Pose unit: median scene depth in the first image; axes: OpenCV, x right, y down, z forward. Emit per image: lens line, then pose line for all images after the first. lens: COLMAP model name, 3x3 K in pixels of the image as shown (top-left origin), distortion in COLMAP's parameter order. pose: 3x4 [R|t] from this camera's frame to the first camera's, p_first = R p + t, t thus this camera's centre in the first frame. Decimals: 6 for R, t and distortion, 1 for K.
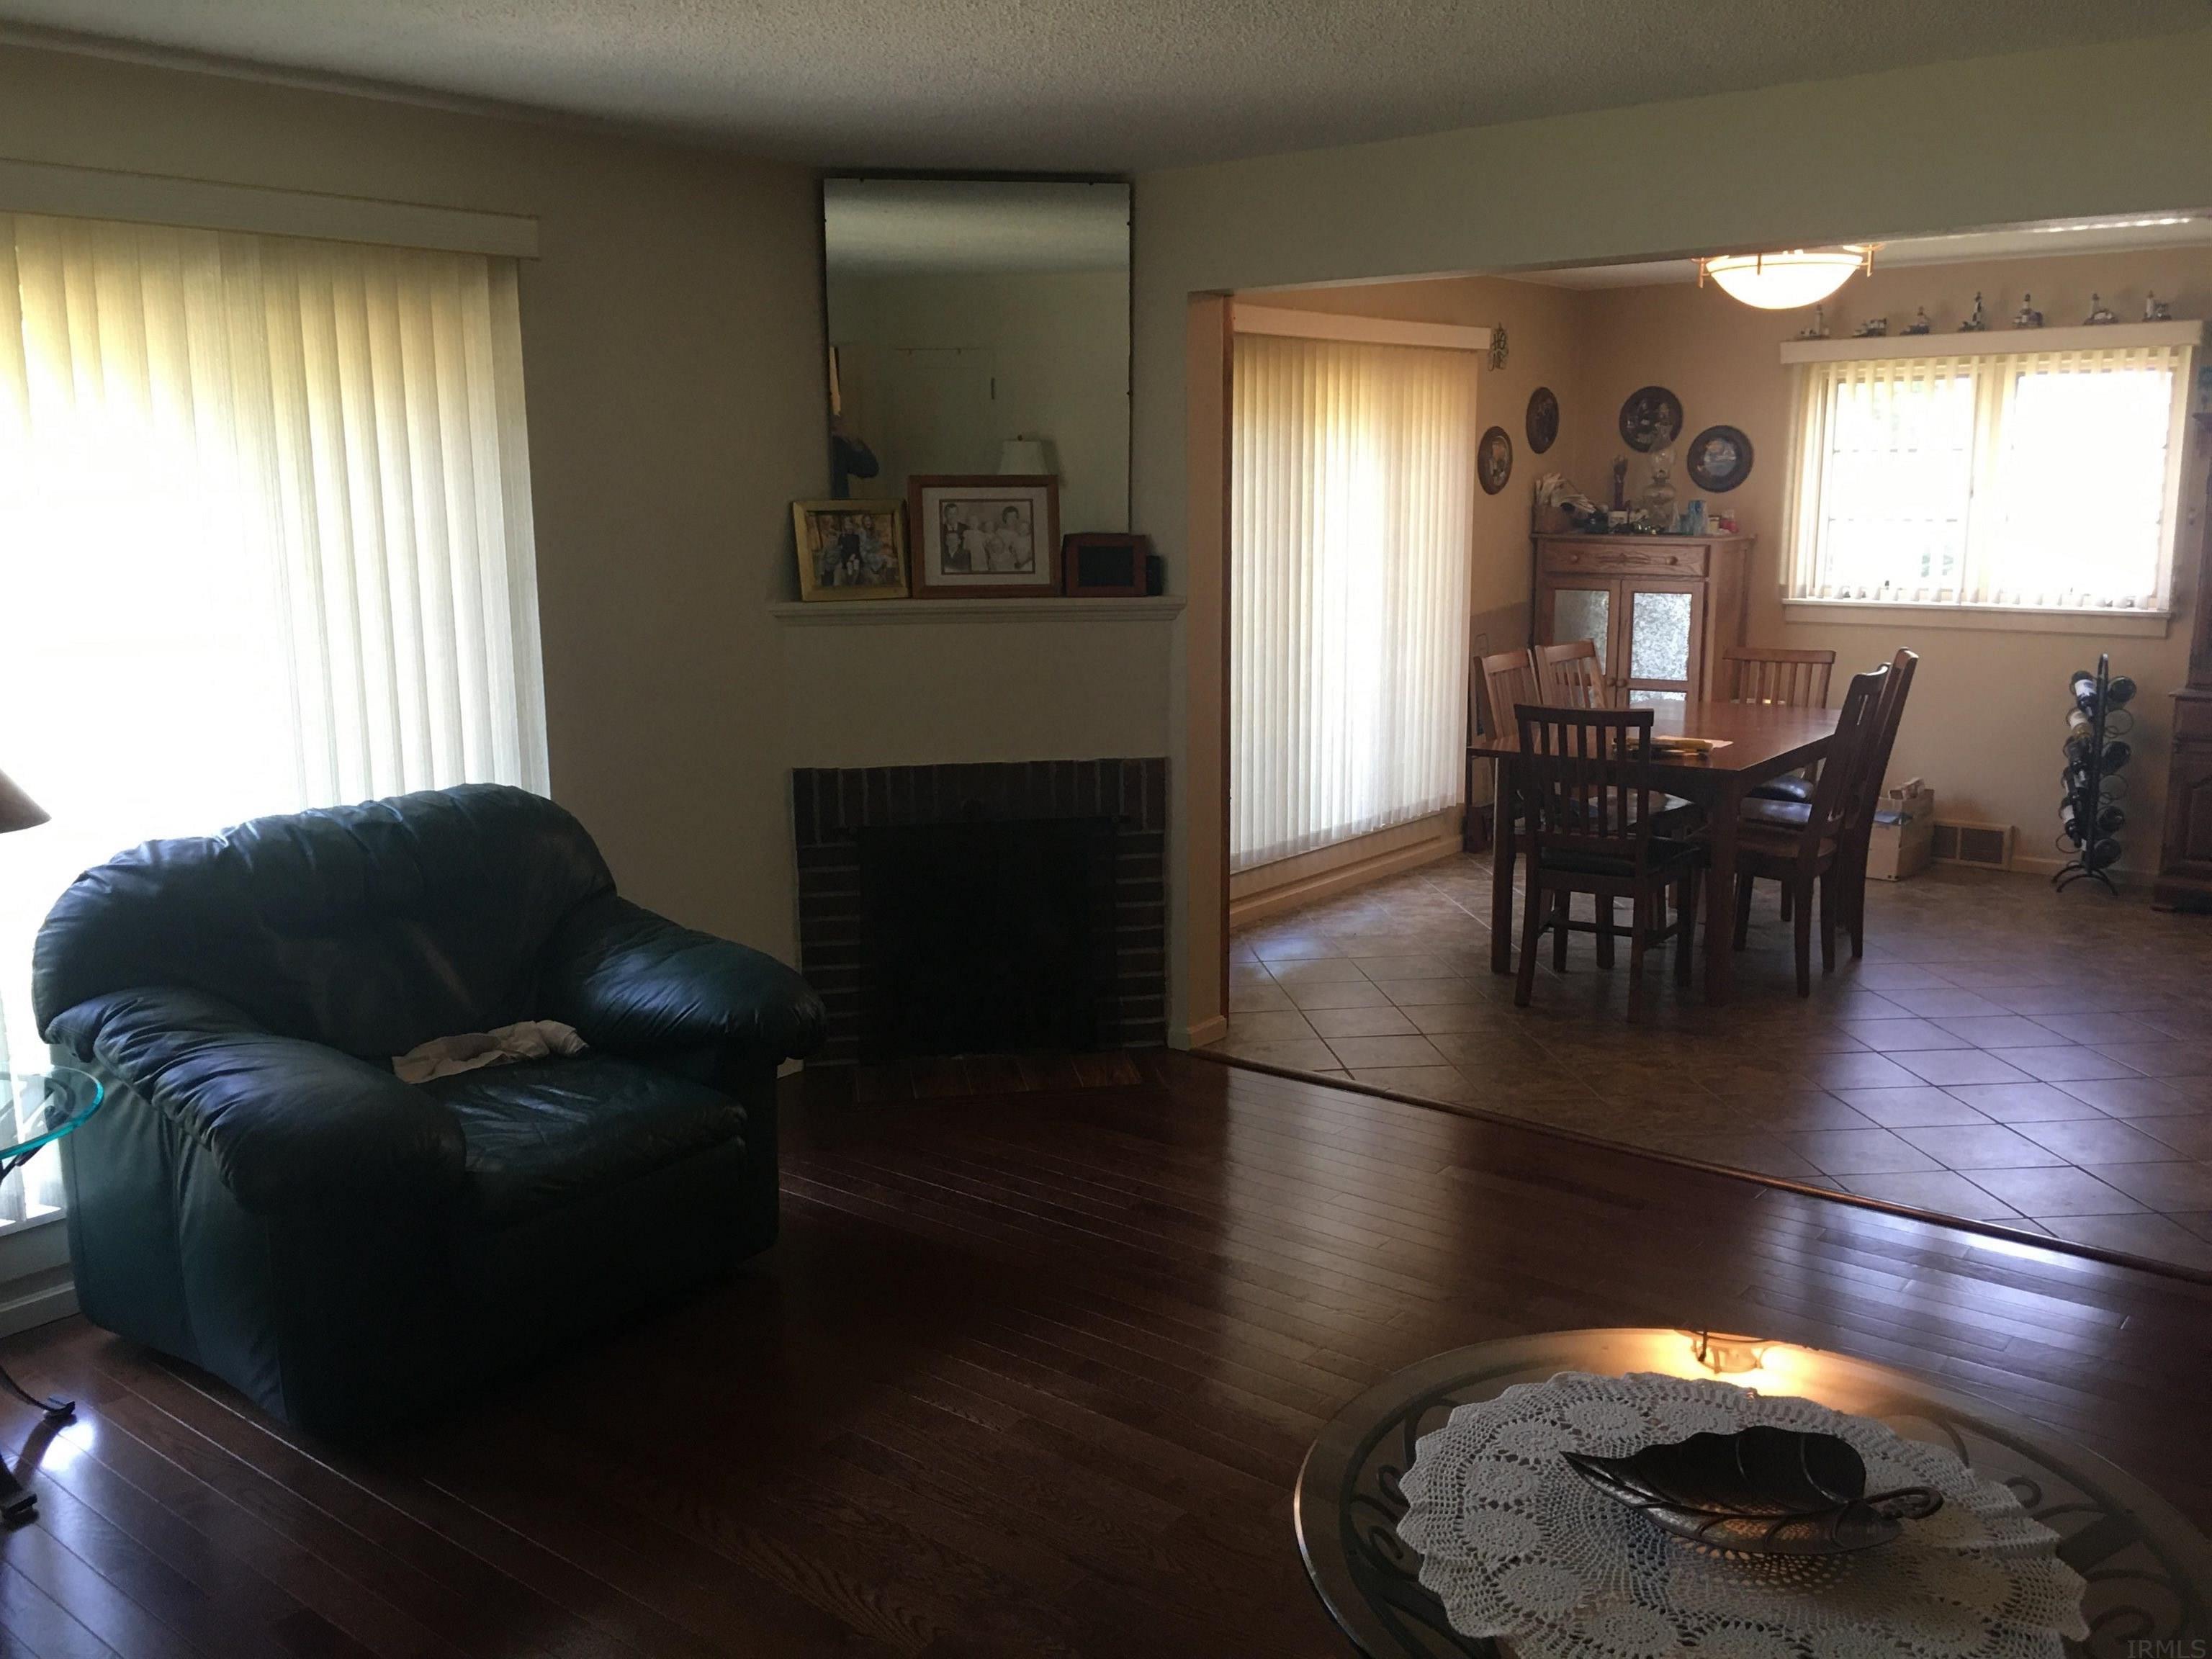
lens RADIAL K [[1911.7, 0, 1102.8], [0, 1911.7, 823.7], [0, 0, 1]] dist [0.099899, -0.144034]
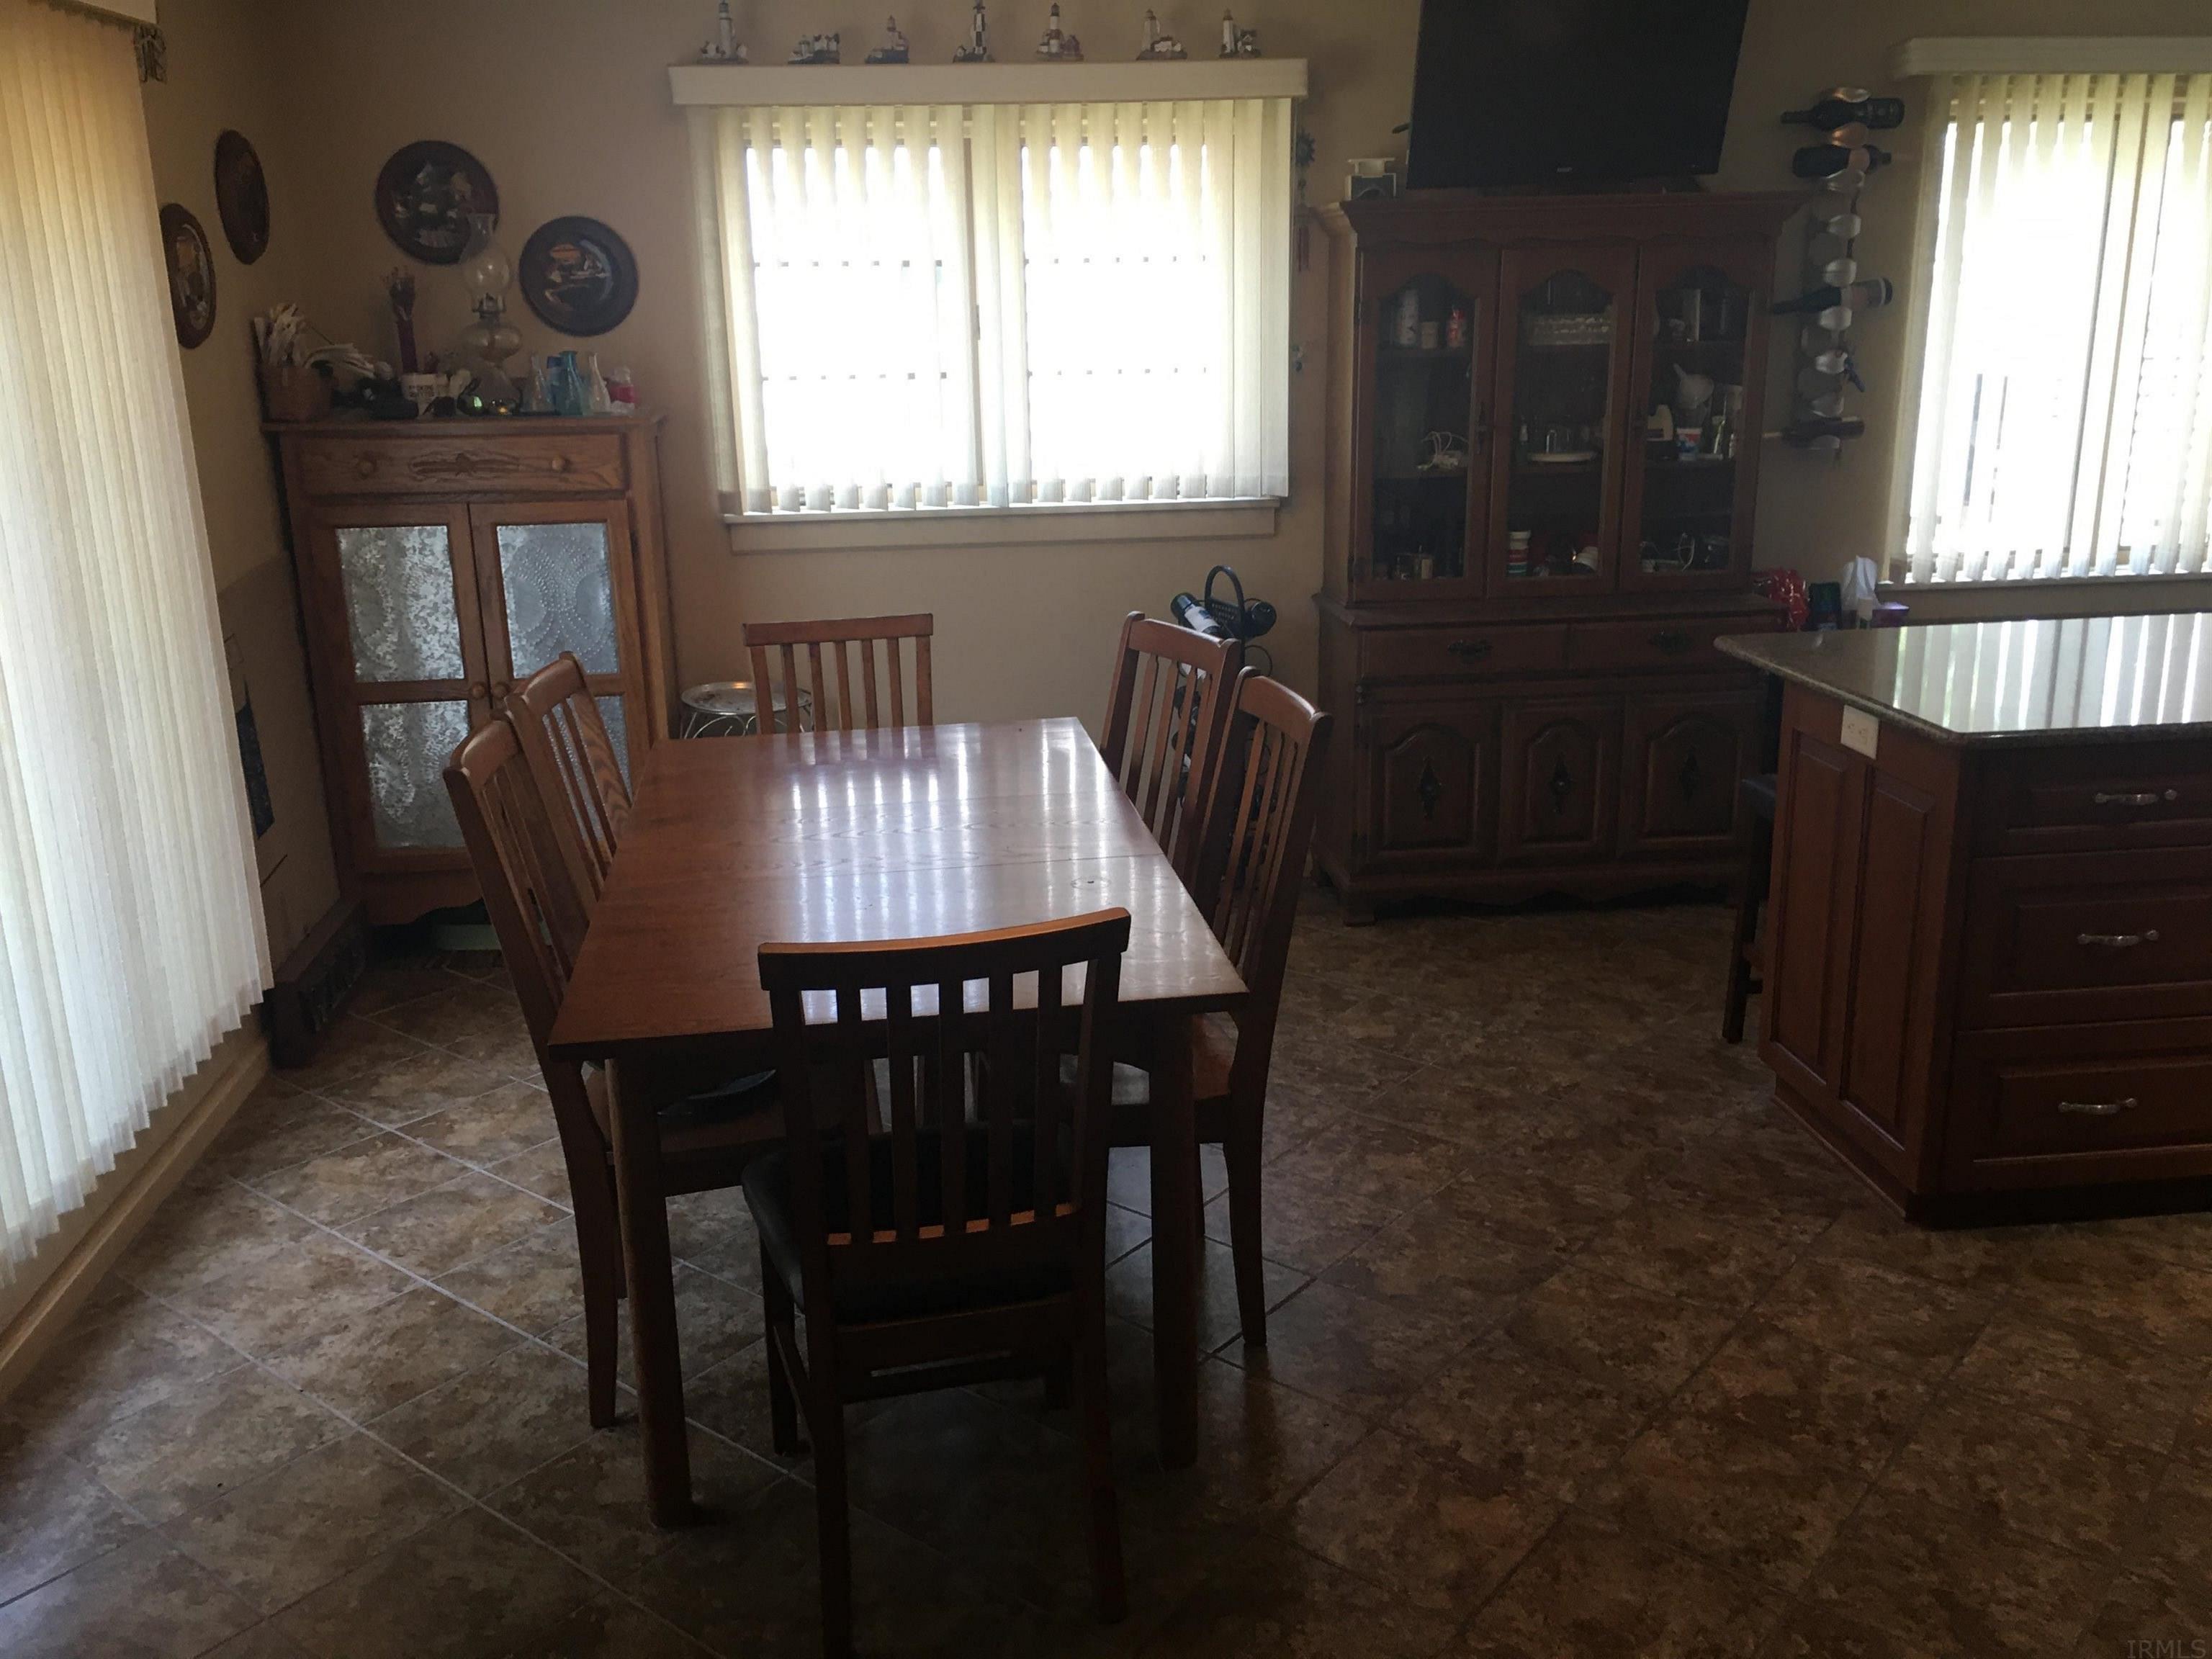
lens RADIAL K [[1894.4, 0, 1168.3], [0, 1894.4, 830.2], [0, 0, 1]] dist [0.084832, -0.126519]
pose [[0.703949, -0.206496, 0.679569, 0.023030], [0.145243, 0.978436, 0.146857, -0.087371], [-0.695241, -0.004677, 0.718762, 0.476390]]
